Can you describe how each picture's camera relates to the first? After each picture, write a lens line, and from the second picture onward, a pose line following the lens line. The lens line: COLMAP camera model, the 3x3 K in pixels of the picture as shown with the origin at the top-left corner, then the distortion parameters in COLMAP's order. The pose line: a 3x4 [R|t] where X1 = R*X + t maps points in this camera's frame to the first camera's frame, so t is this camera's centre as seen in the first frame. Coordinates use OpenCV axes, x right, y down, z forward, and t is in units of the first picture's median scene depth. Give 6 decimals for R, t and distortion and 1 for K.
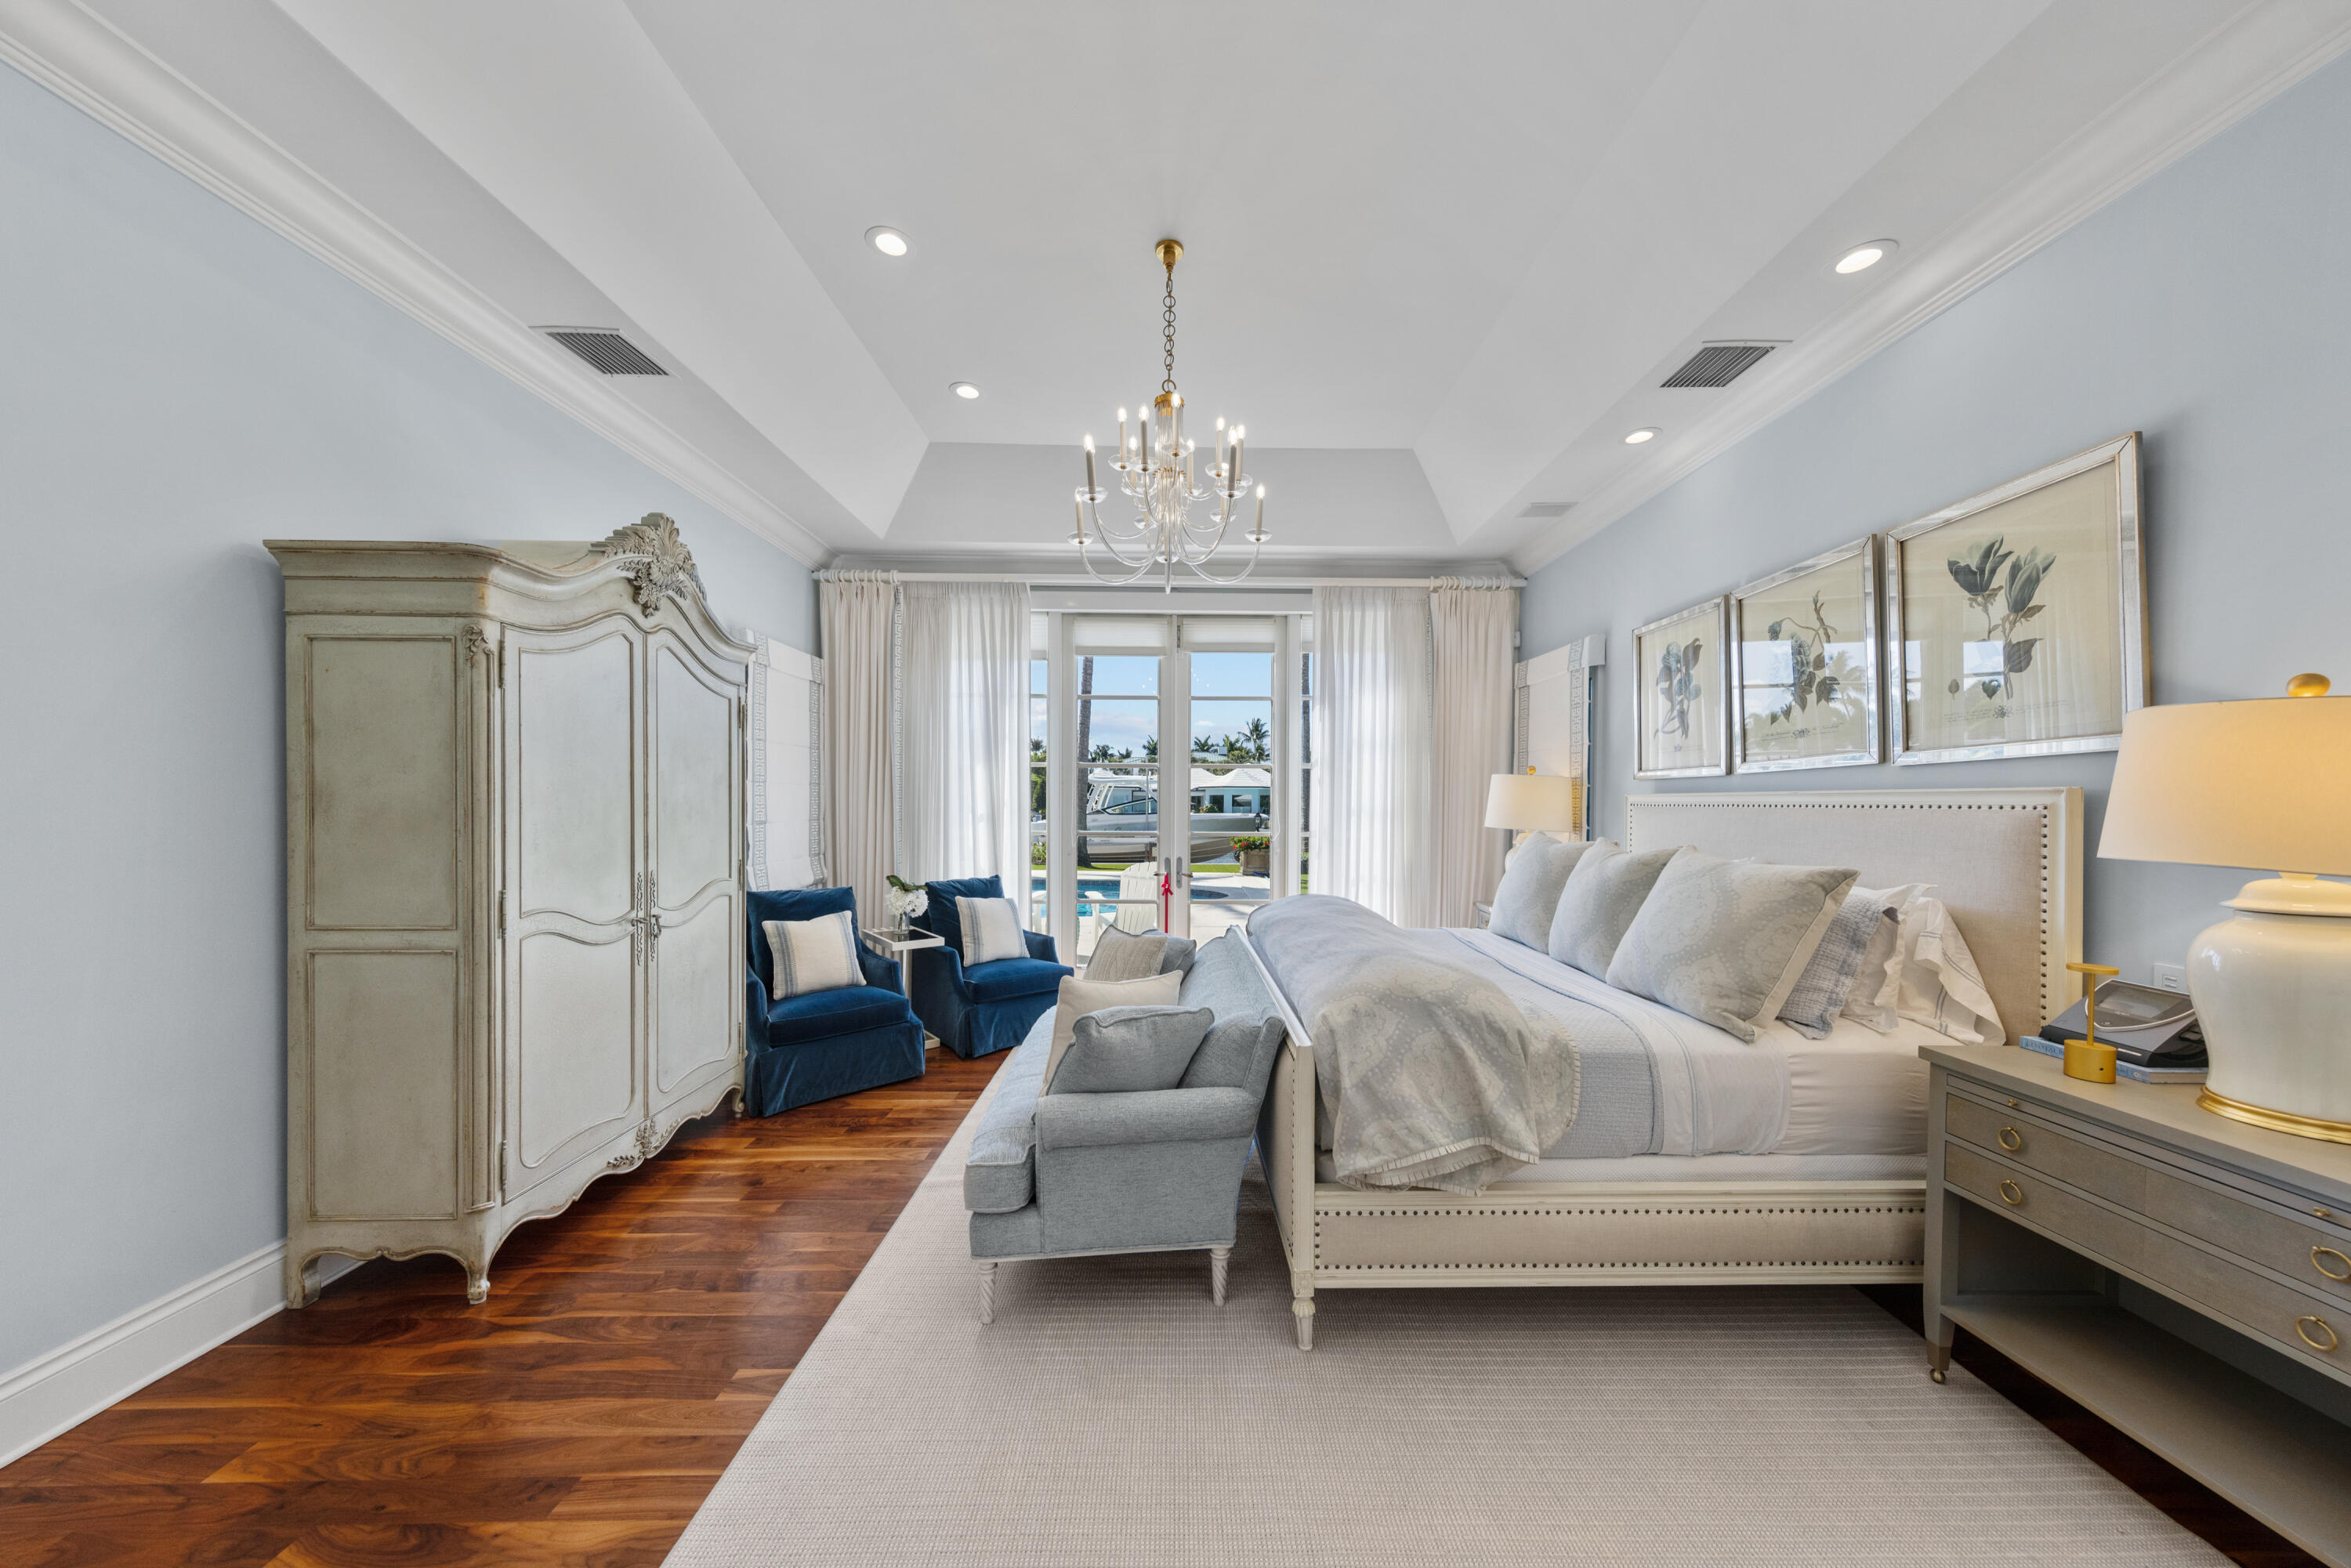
lens RADIAL K [[784.7, 0, 1188.3], [0, 784.7, 808.4], [0, 0, 1]] dist [0.002727, -0.000158]
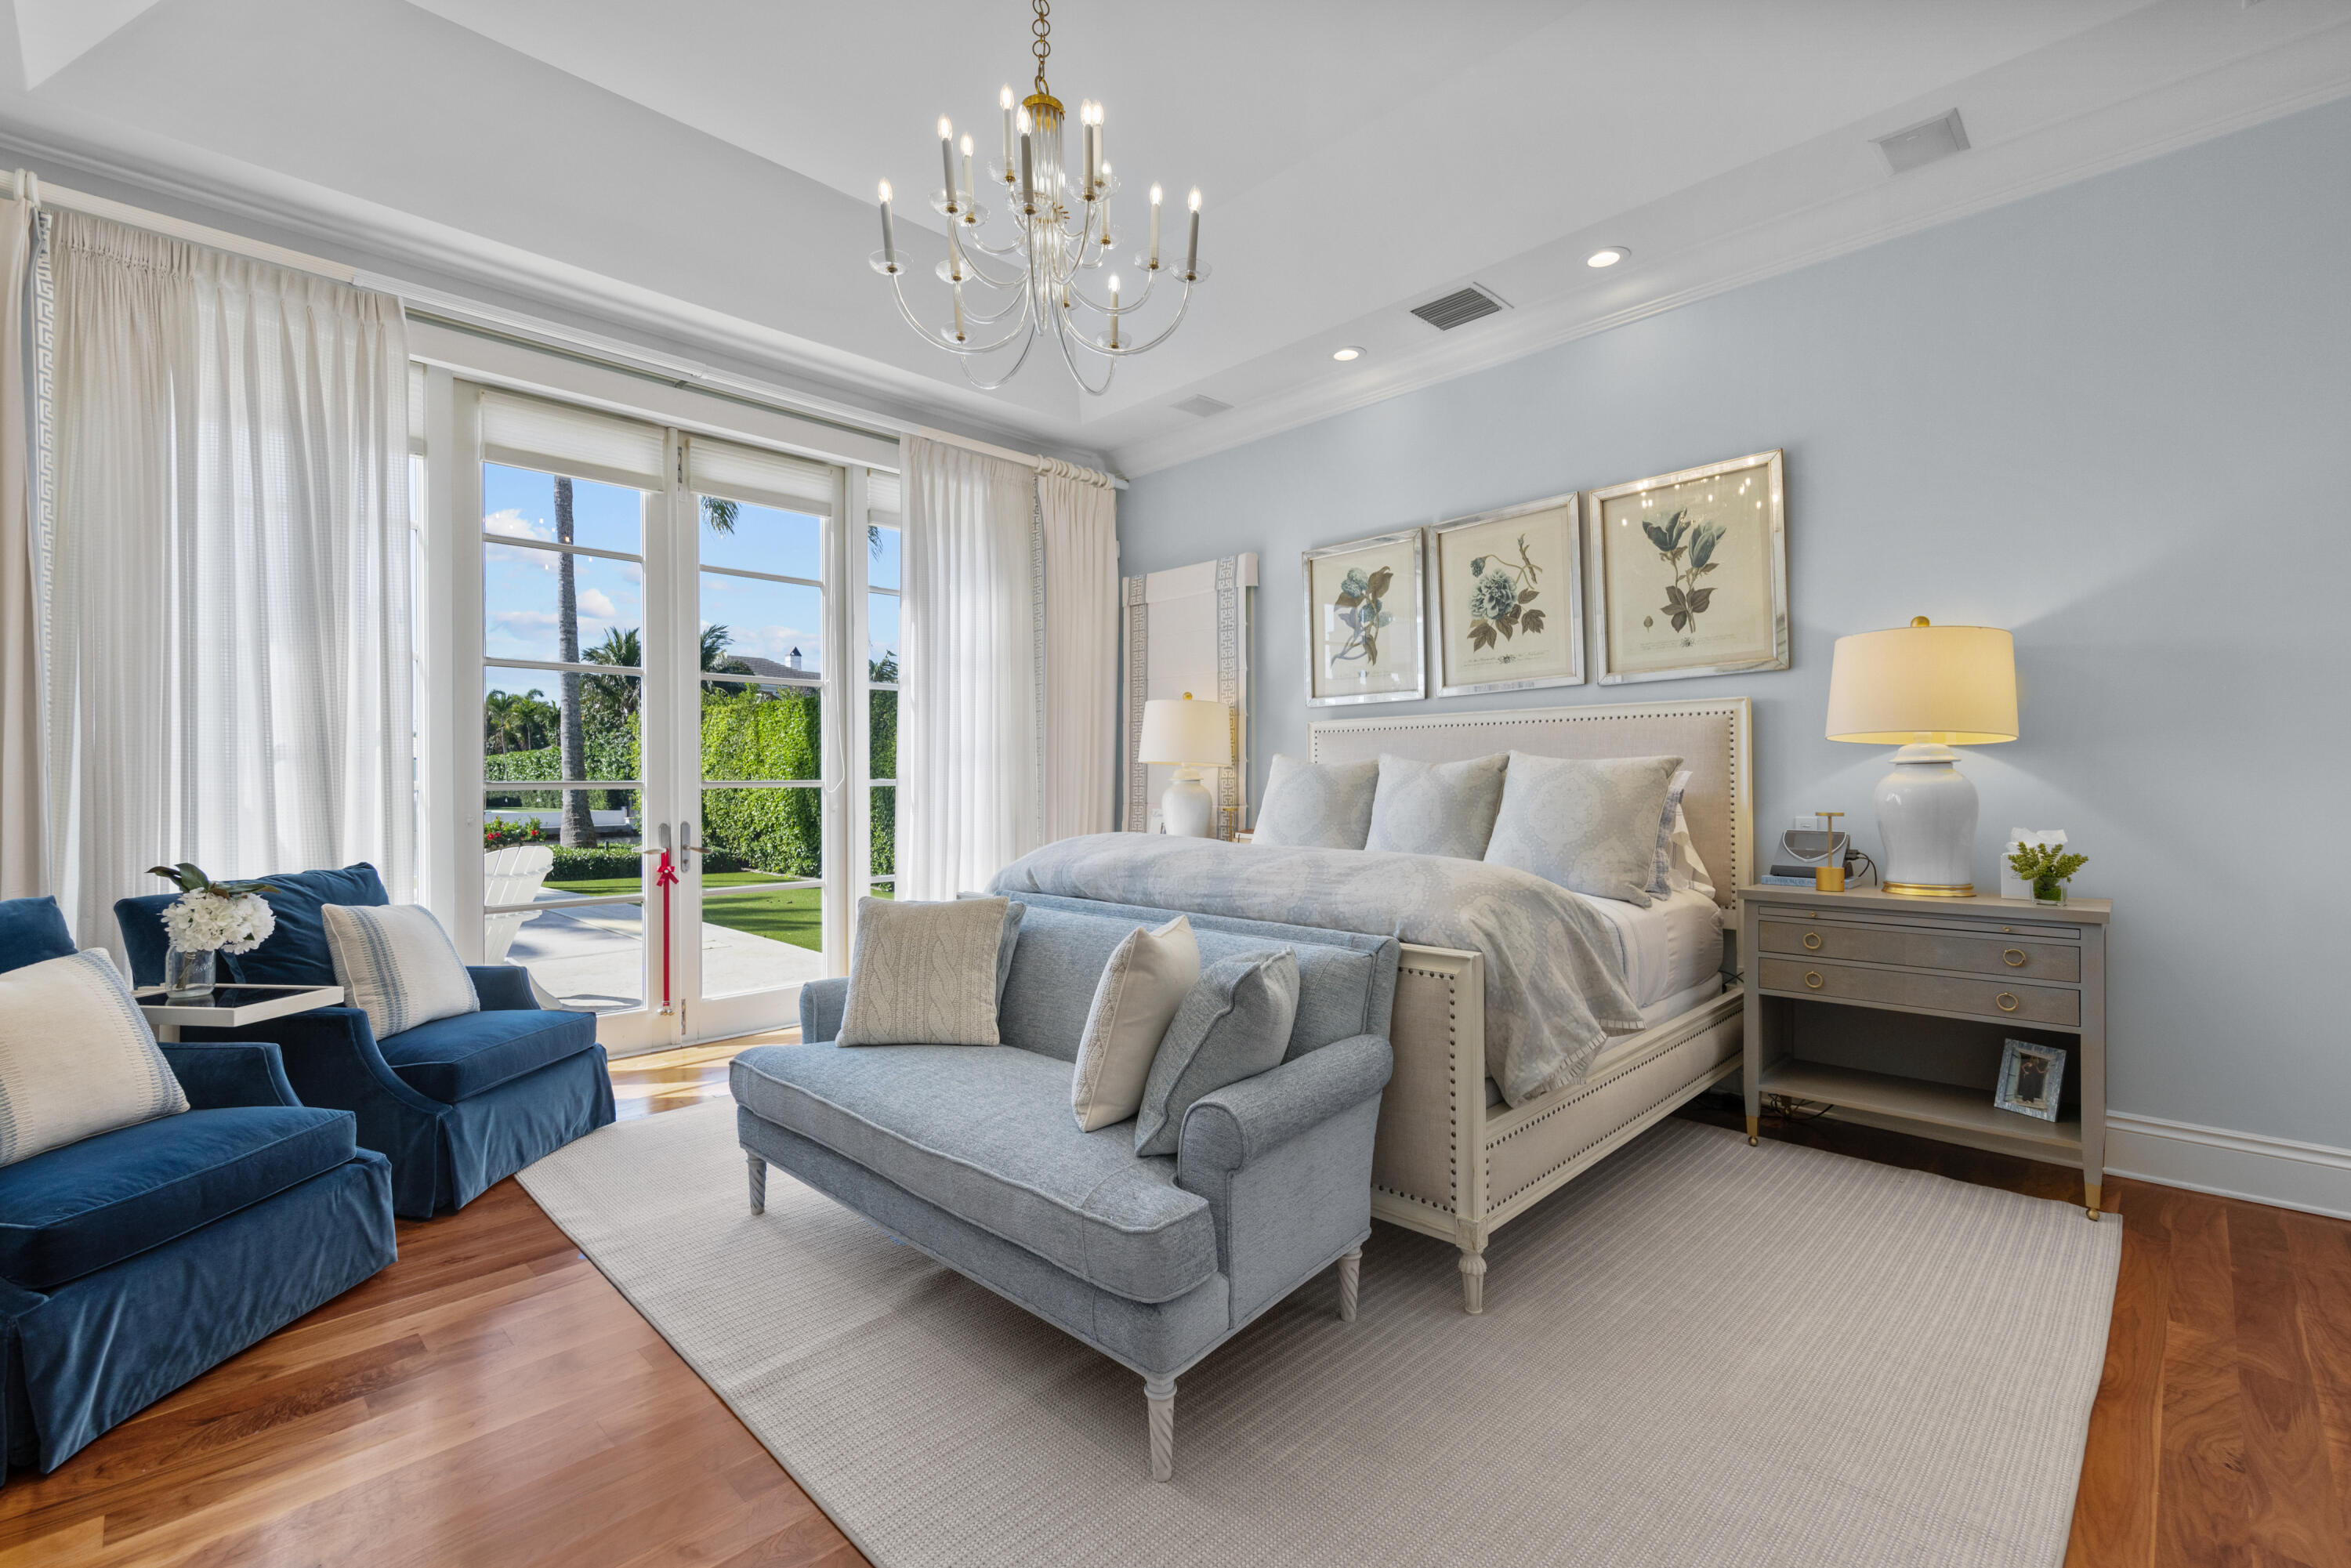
lens RADIAL K [[1027.9, 0, 1183.0], [0, 1027.9, 777.5], [0, 0, 1]] dist [0.001916, 0.000507]
pose [[0.710859, -0.006861, 0.703302, -0.463472], [0.016597, 0.999838, -0.007021, 0.060507], [-0.703139, 0.016664, 0.710857, 0.229521]]
